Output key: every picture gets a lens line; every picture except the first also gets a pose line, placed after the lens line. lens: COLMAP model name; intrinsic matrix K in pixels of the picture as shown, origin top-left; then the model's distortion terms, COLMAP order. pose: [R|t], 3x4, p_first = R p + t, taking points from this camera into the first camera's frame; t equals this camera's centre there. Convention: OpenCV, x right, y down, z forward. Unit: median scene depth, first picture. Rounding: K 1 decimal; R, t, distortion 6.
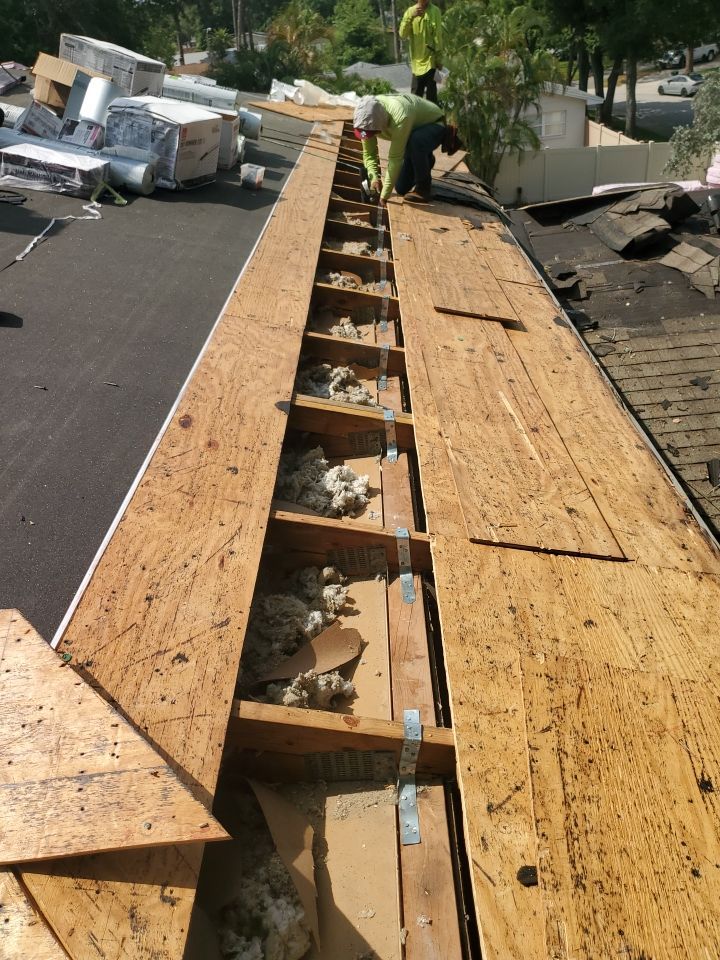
lens RADIAL K [[730.3, 0, 360.0], [0, 730.3, 480.0], [0, 0, 1]] dist [0.004333, 0.000296]
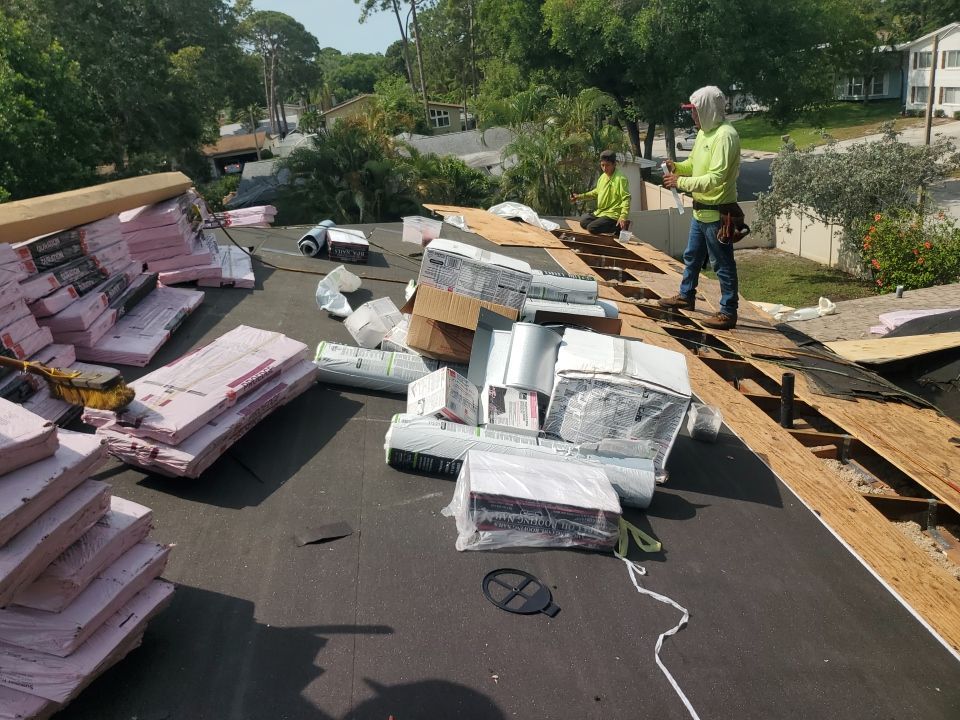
lens RADIAL K [[759.8, 0, 480.0], [0, 759.8, 360.0], [0, 0, 1]] dist [-0.004978, -0.001559]
pose [[0.992469, -0.062156, 0.105554, -0.446071], [0.083602, 0.973512, -0.212805, -0.346017], [-0.089531, 0.220027, 0.971377, 0.307781]]
